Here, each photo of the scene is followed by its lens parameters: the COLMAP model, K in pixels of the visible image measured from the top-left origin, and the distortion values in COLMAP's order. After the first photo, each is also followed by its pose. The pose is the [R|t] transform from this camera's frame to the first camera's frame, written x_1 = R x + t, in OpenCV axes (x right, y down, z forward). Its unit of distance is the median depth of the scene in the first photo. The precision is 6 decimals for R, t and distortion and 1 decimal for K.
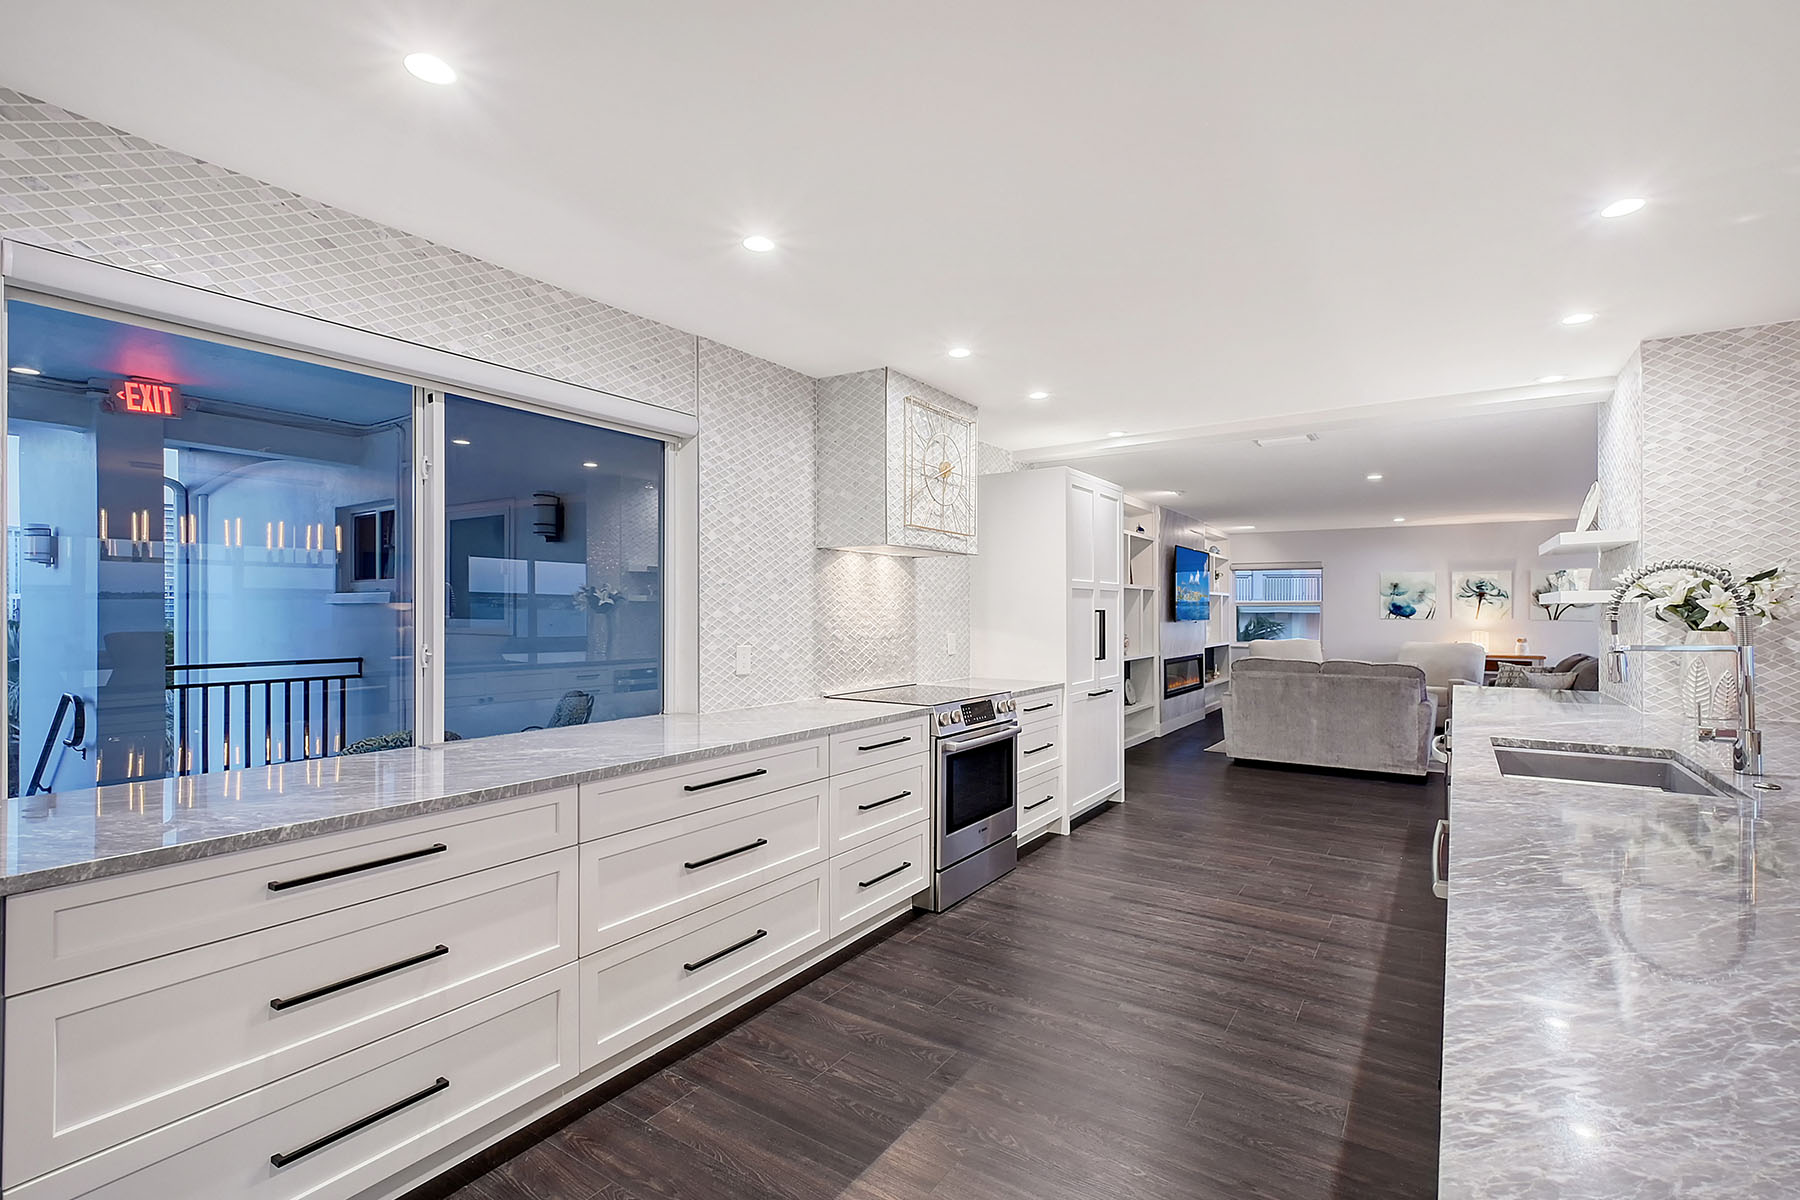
lens RADIAL K [[813.4, 0, 906.1], [0, 813.4, 609.0], [0, 0, 1]] dist [-0.002470, -0.000481]
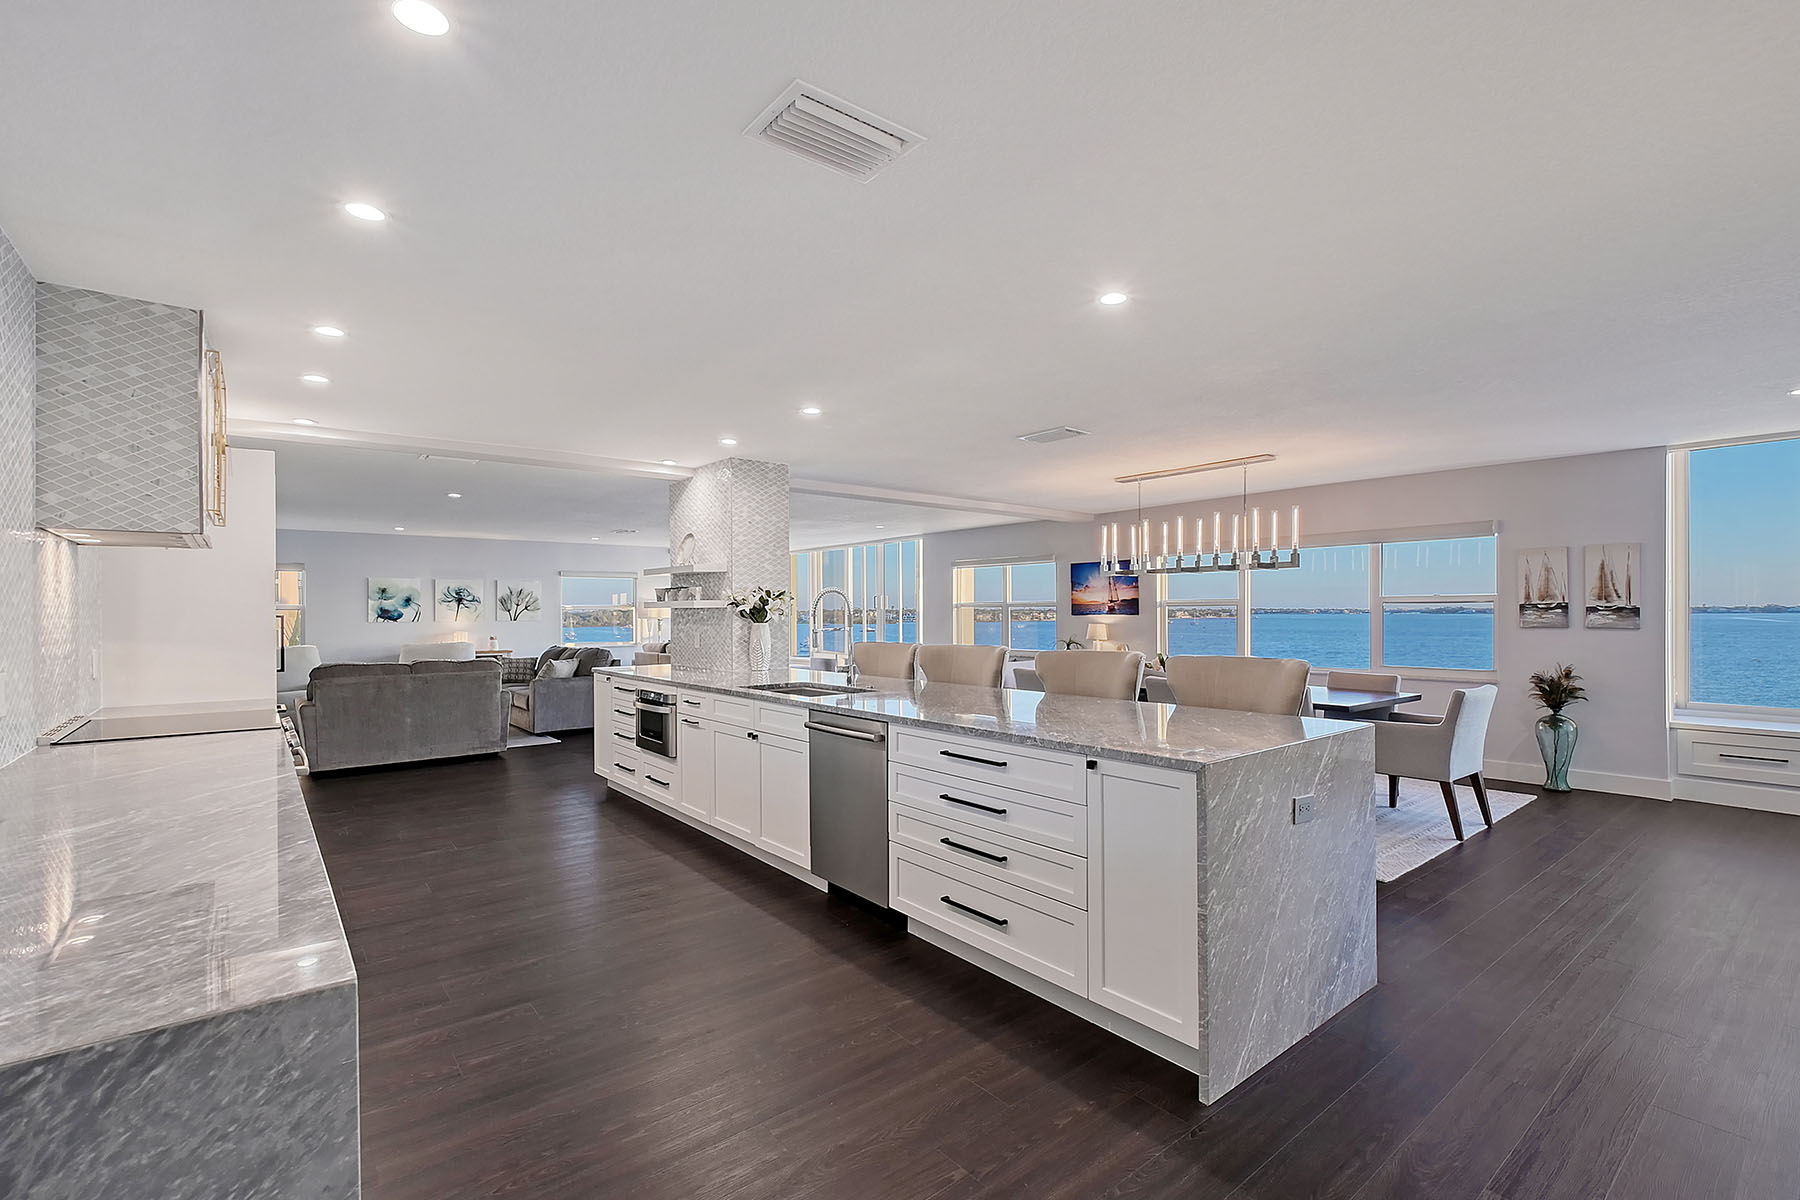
lens RADIAL K [[816.4, 0, 935.2], [0, 816.4, 605.8], [0, 0, 1]] dist [-0.000969, -0.000964]
pose [[0.276521, 0.002926, 0.961004, -0.325226], [0.005438, 0.999975, -0.004610, -0.000861], [-0.960993, 0.006500, 0.276498, 0.050128]]
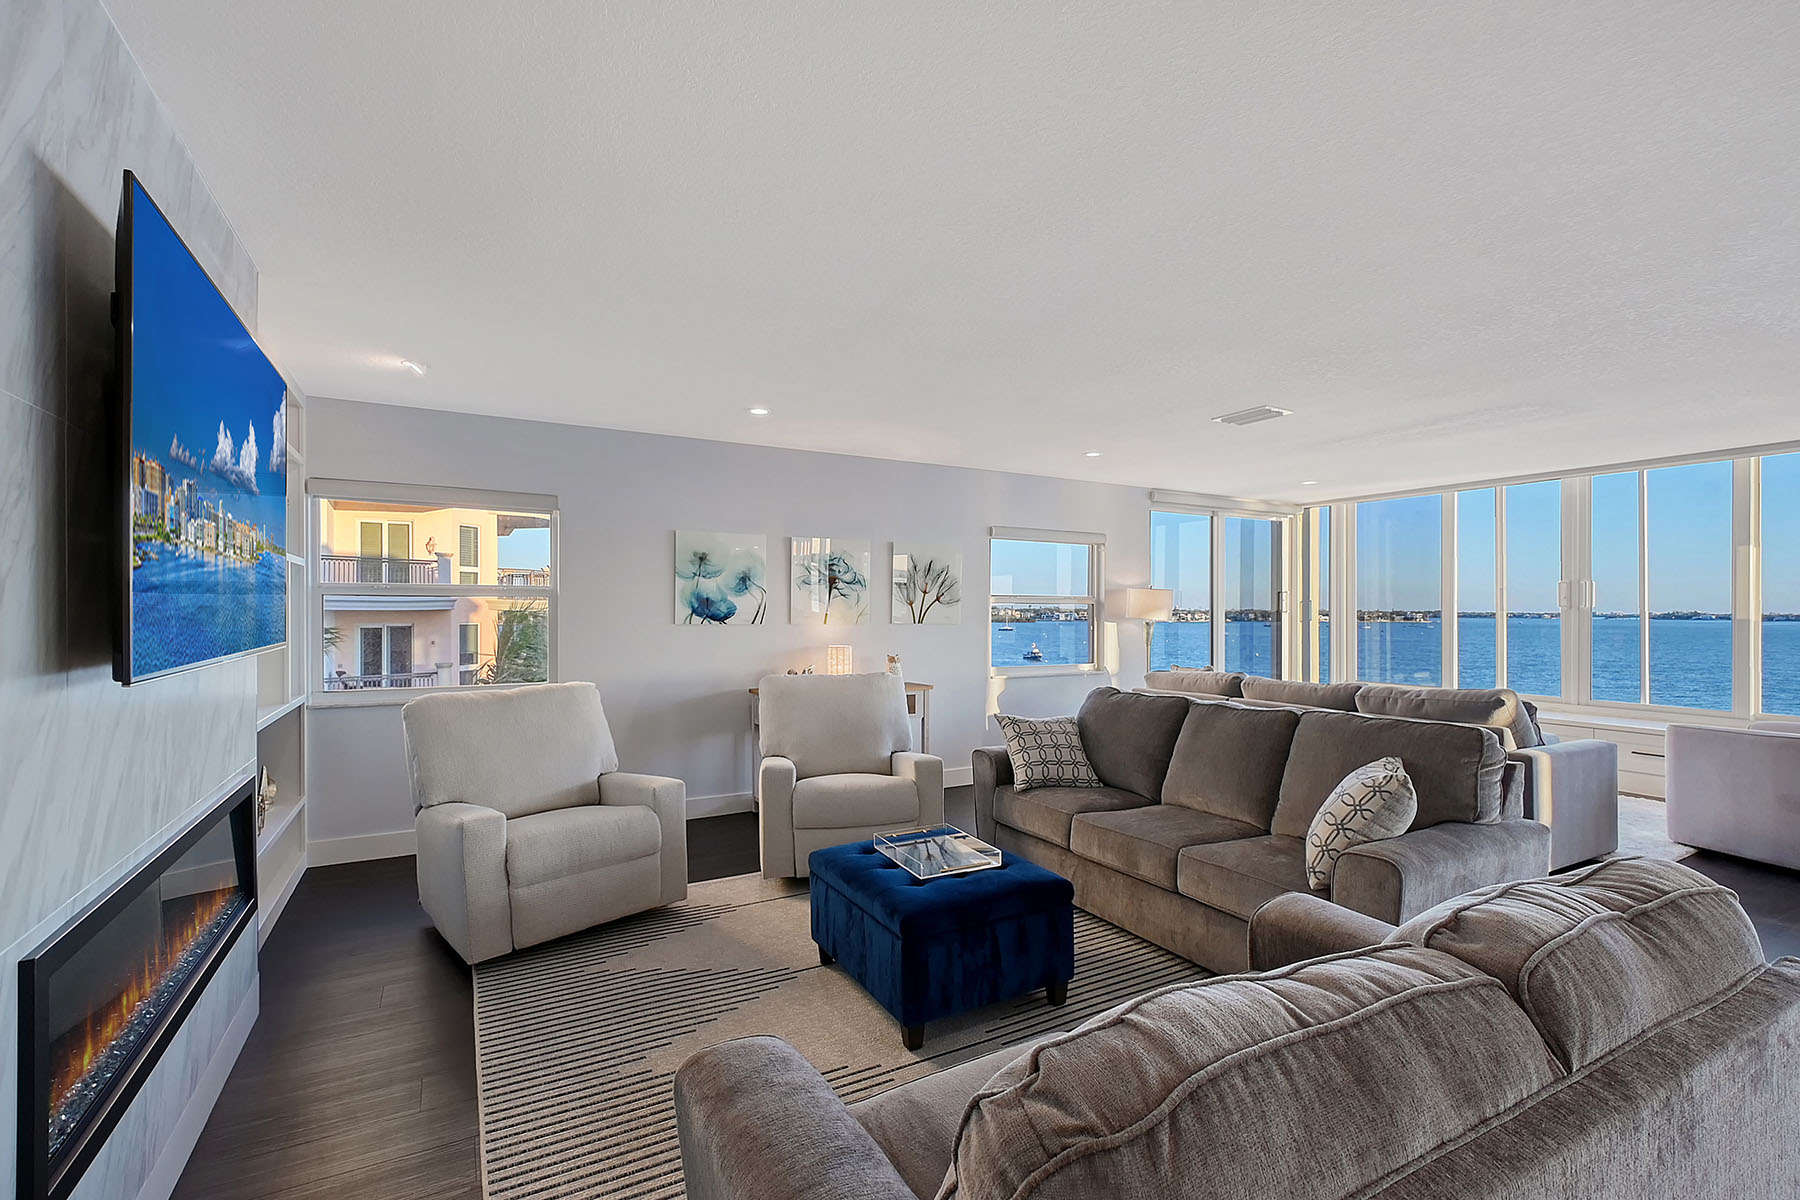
lens RADIAL K [[819.7, 0, 920.5], [0, 819.7, 602.4], [0, 0, 1]] dist [-0.001789, -0.000599]
pose [[0.438971, 0.008758, 0.898459, 0.338687], [-0.003511, 0.999962, -0.008032, 0.002668], [-0.898494, 0.000371, 0.438985, 1.045734]]
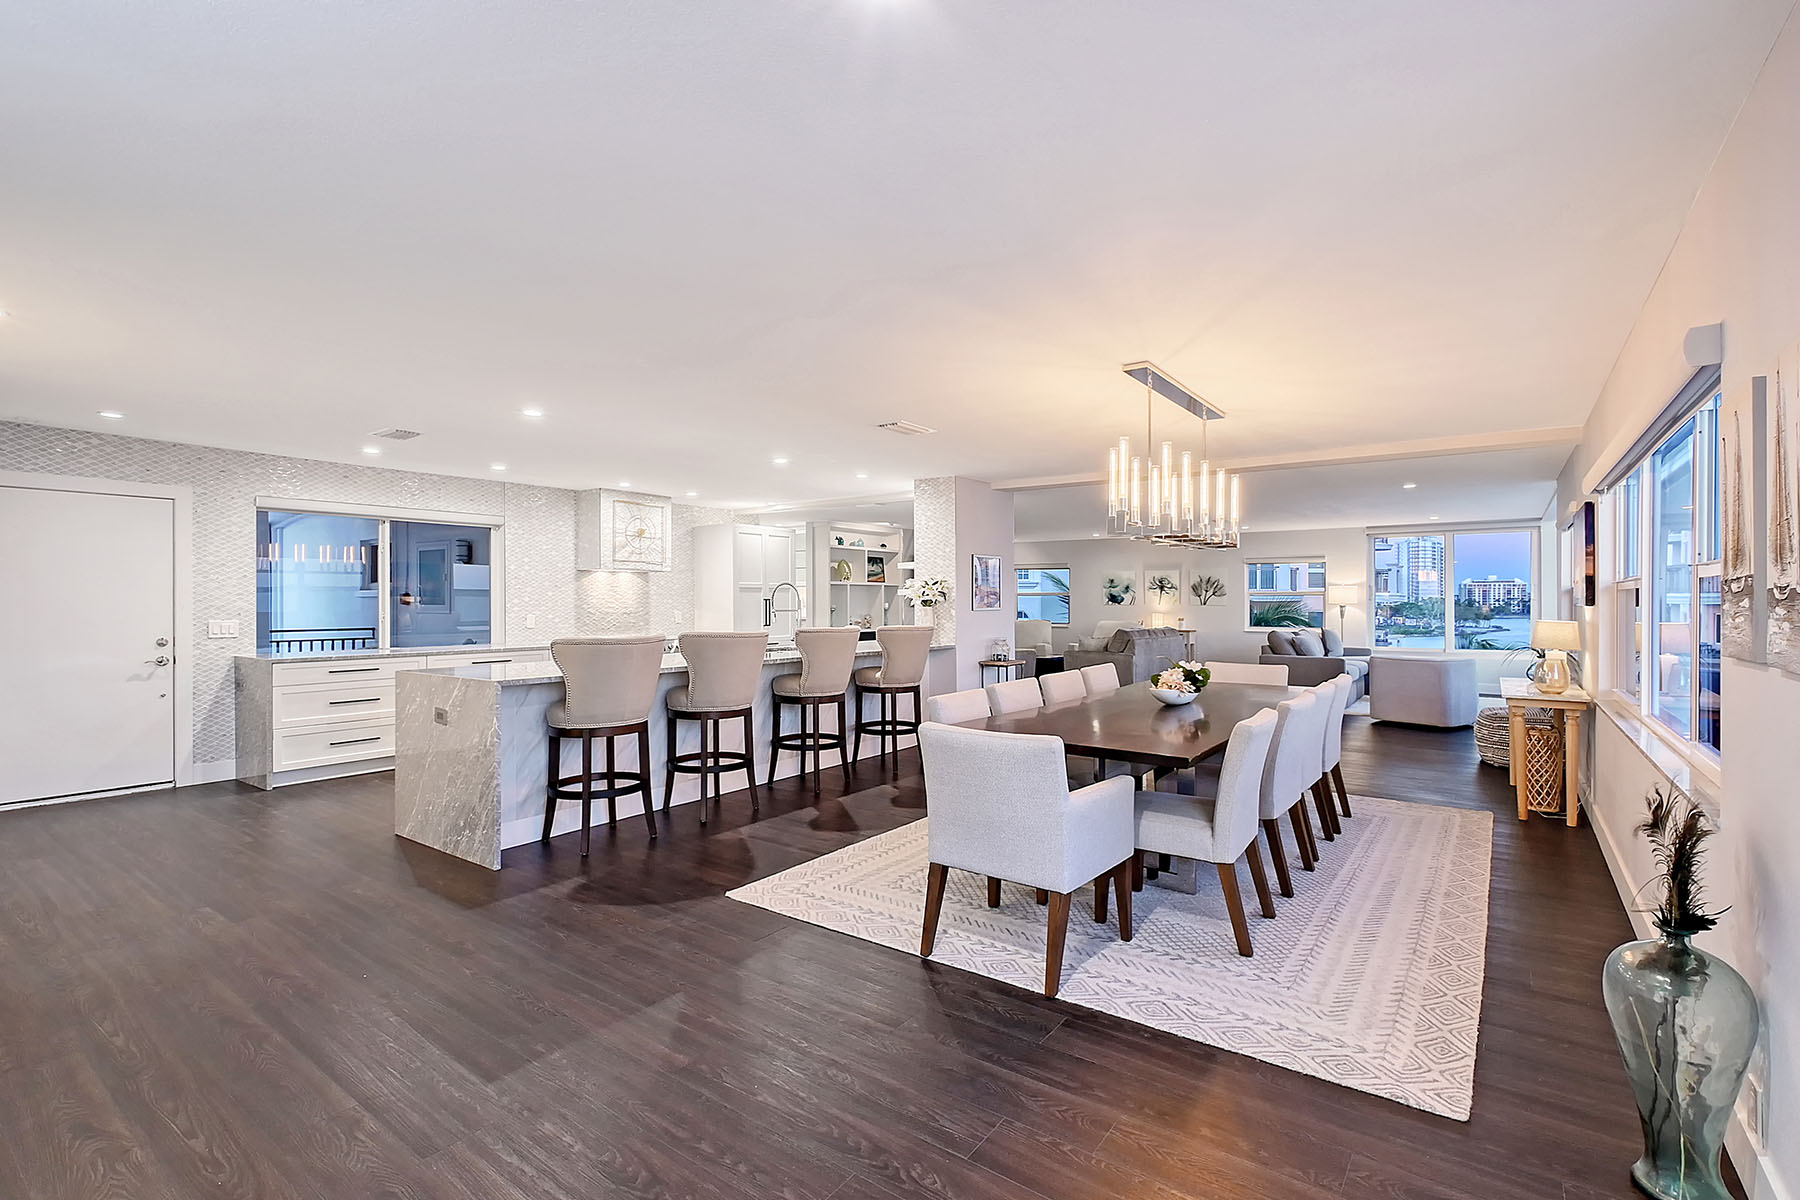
lens RADIAL K [[819.7, 0, 920.5], [0, 819.7, 602.4], [0, 0, 1]] dist [-0.001789, -0.000599]
pose [[0.999611, -0.002753, -0.027759, 0.493573], [0.002871, 0.999987, 0.004215, 0.001814], [0.027747, -0.004293, 0.999606, -0.649983]]
